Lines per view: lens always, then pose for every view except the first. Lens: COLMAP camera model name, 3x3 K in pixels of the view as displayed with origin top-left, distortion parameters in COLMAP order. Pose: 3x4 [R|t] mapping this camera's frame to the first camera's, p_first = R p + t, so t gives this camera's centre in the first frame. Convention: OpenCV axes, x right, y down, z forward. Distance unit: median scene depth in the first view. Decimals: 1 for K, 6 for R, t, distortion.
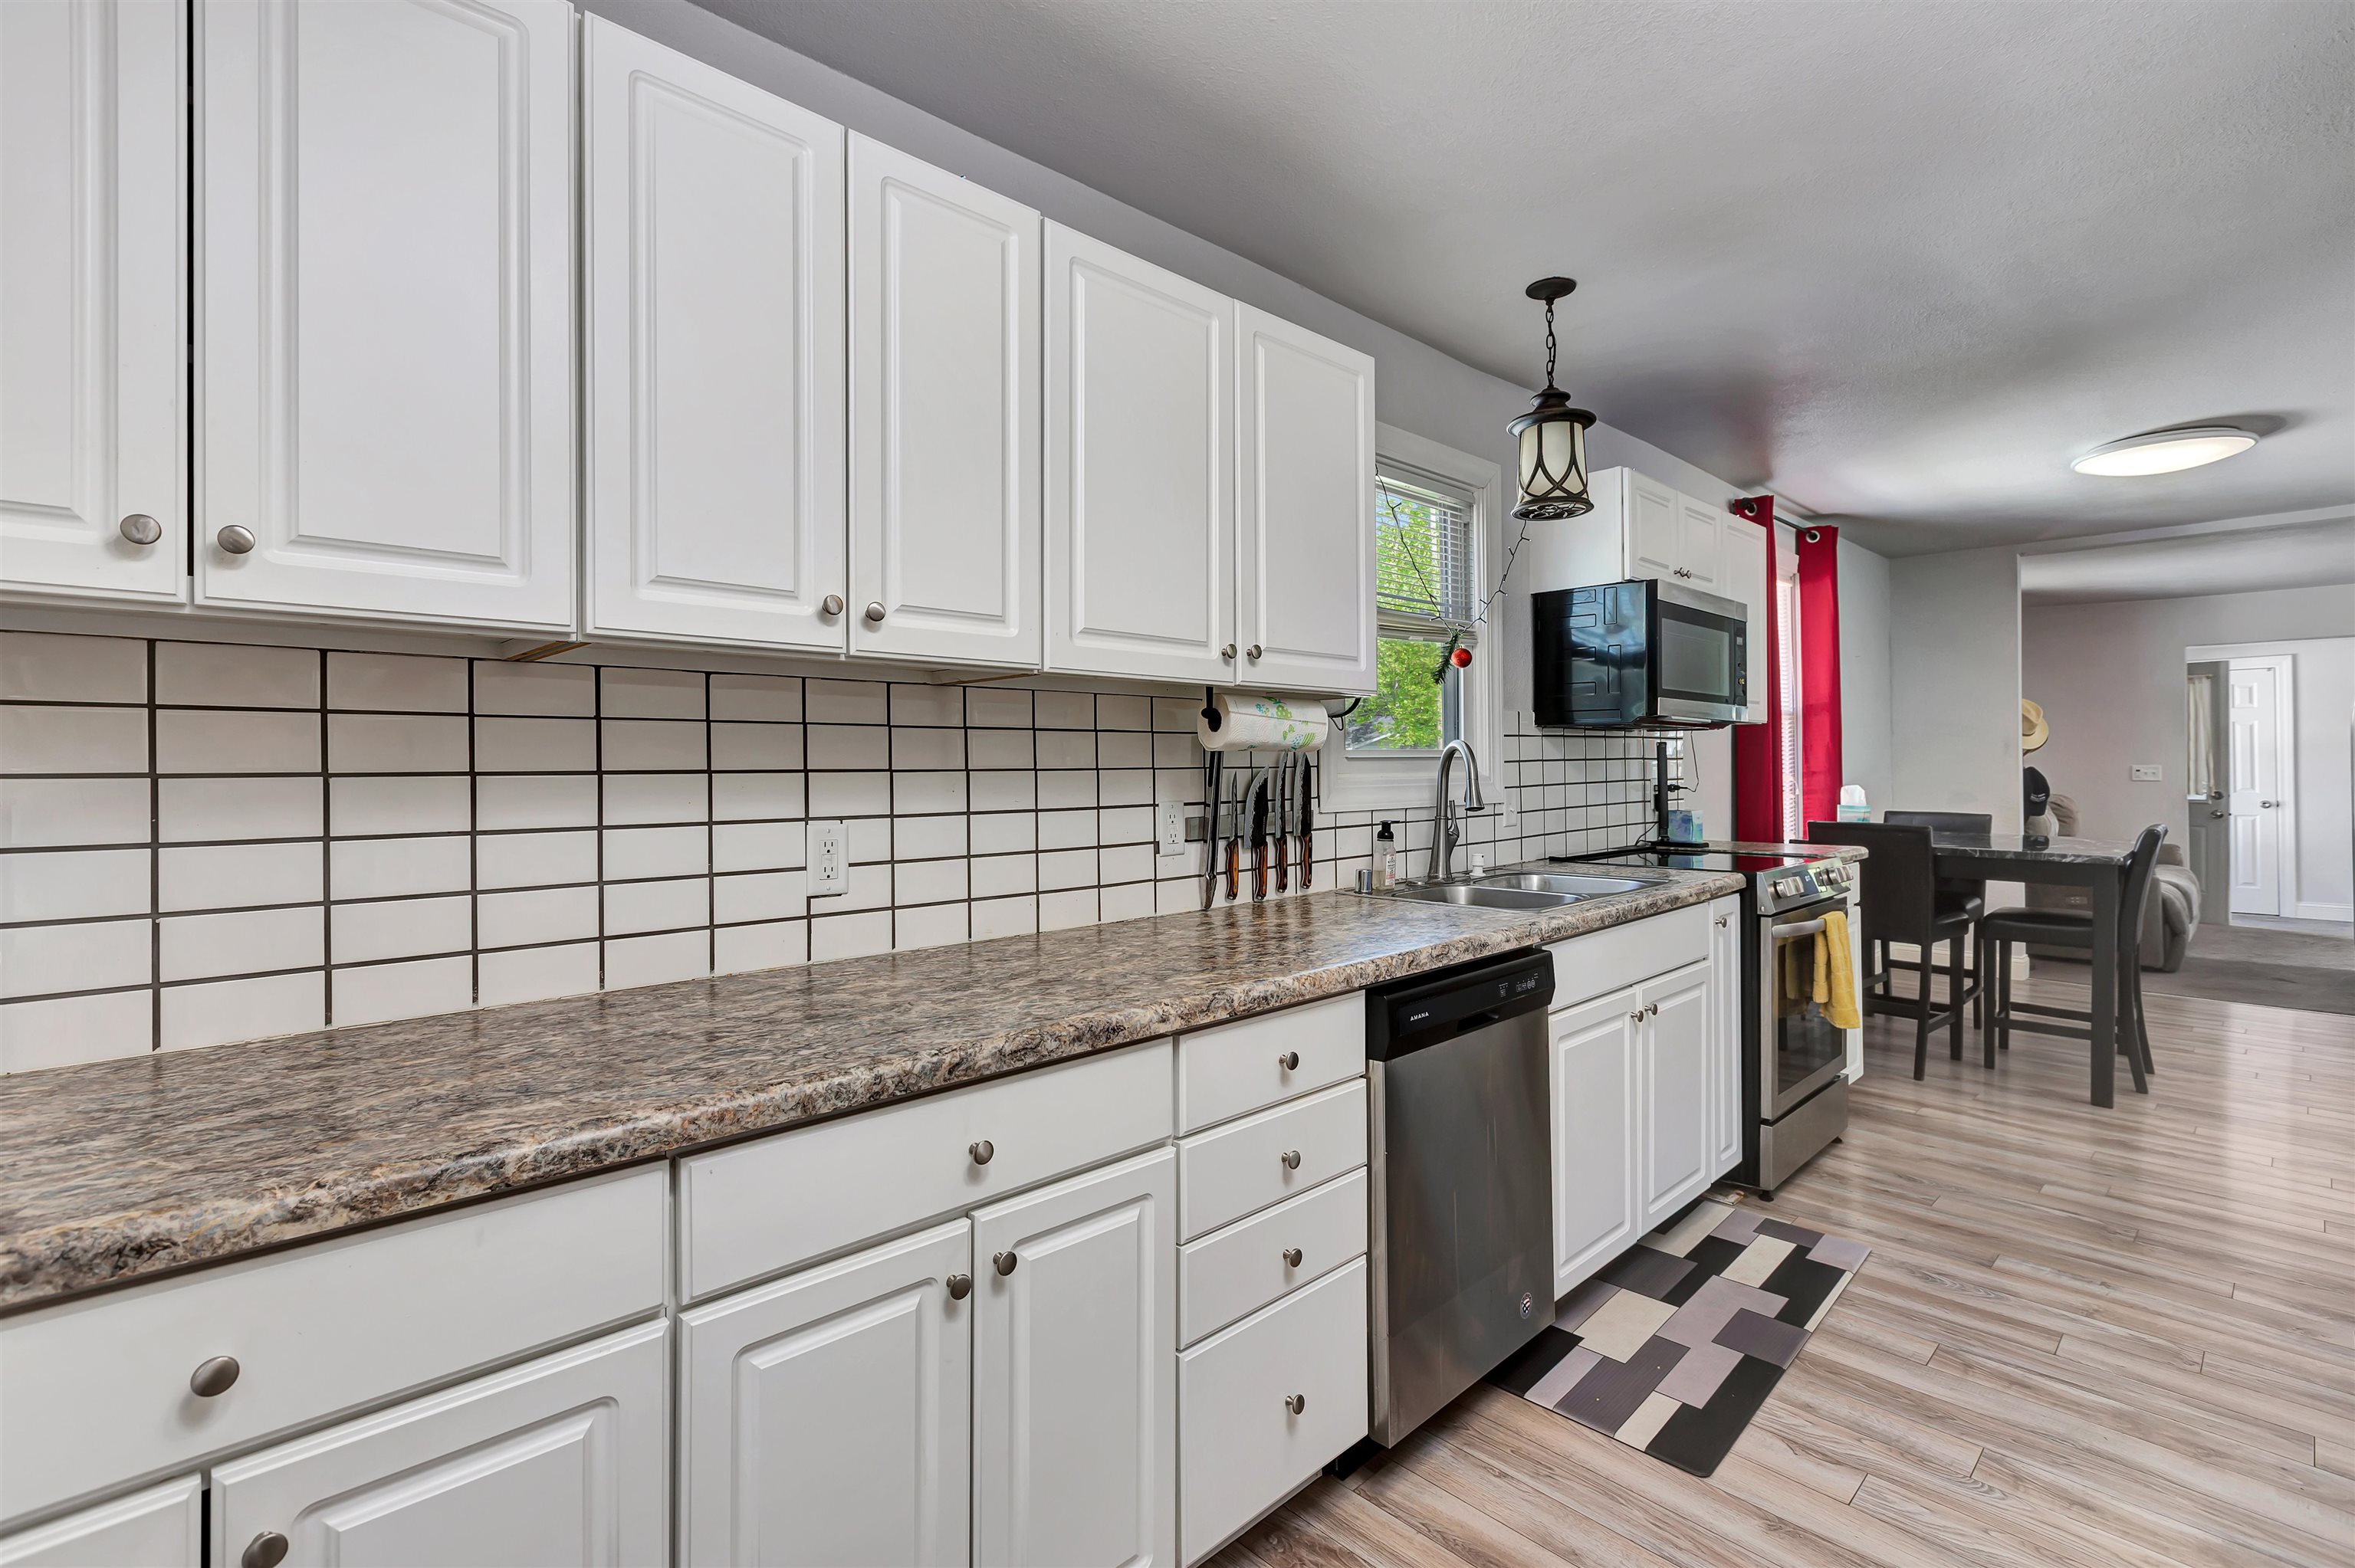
lens RADIAL K [[1061.4, 0, 1174.9], [0, 1061.4, 751.9], [0, 0, 1]] dist [0.000923, 0.000202]
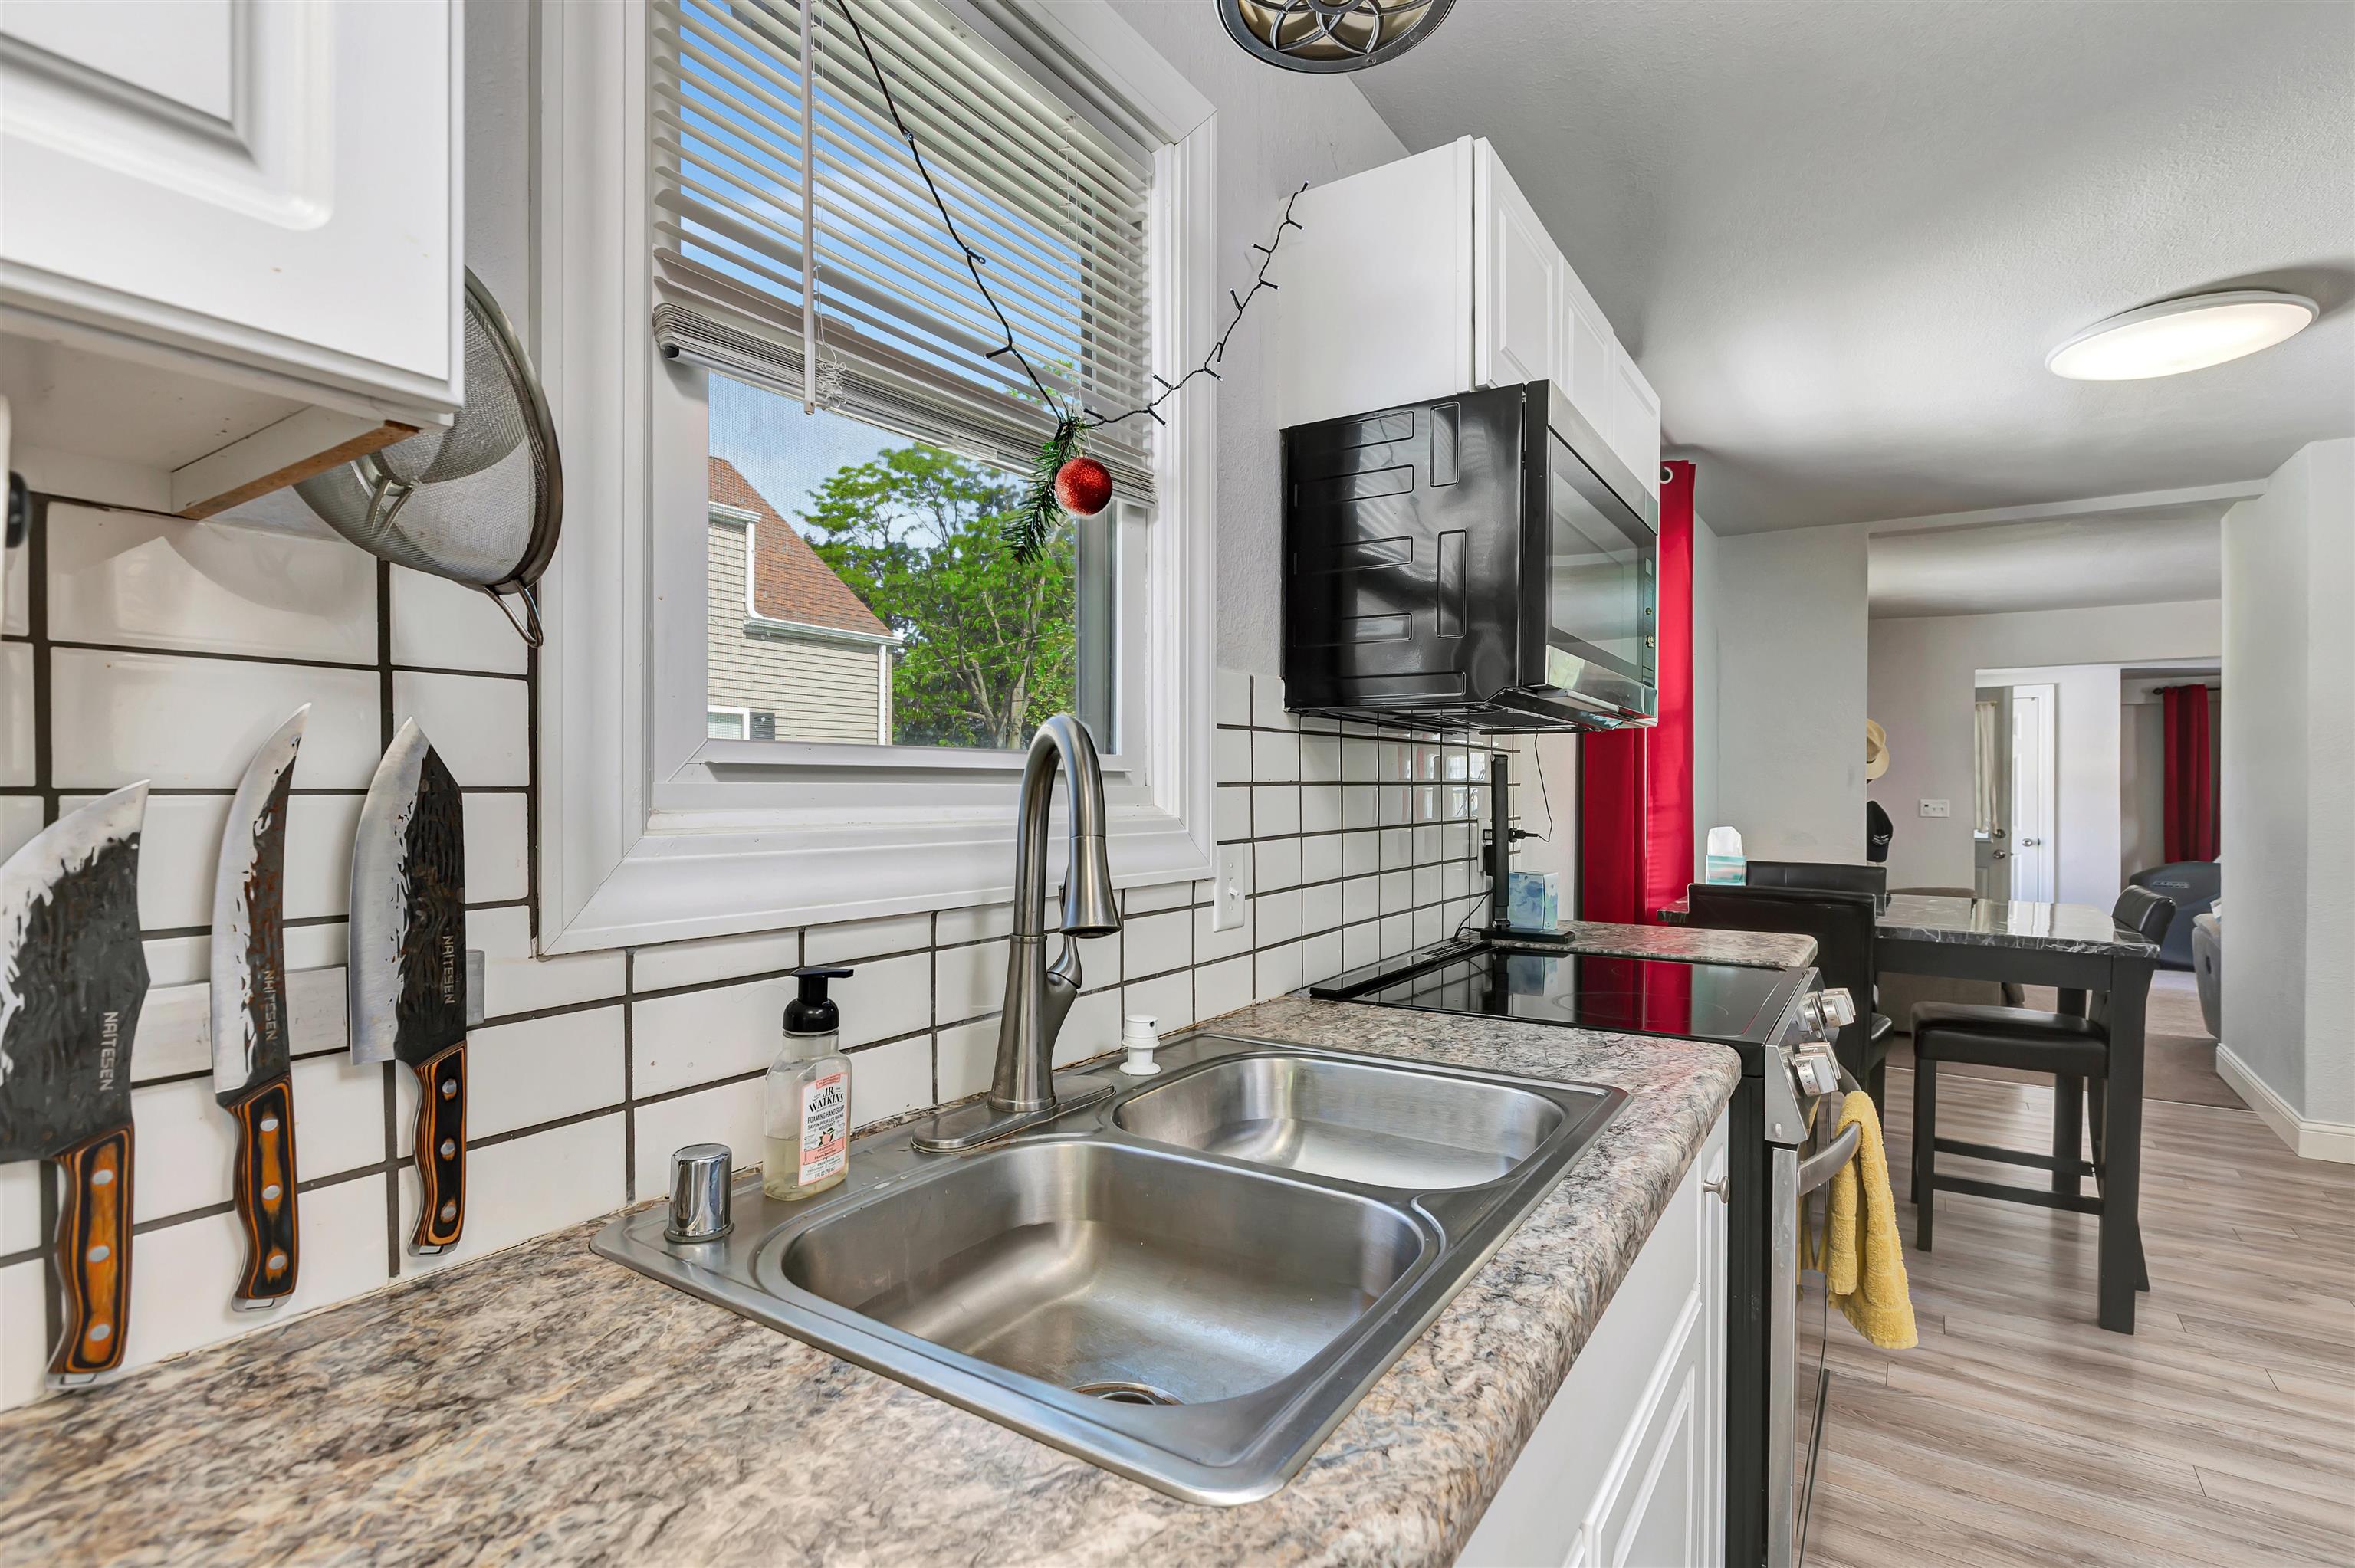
lens RADIAL K [[1120.7, 0, 1177.5], [0, 1120.7, 784.0], [0, 0, 1]] dist [-0.000005, 0.000008]
pose [[0.975357, 0.010321, 0.220392, 0.186995], [-0.011295, 0.999931, 0.003163, 0.007515], [-0.220344, -0.005575, 0.975406, 0.535796]]
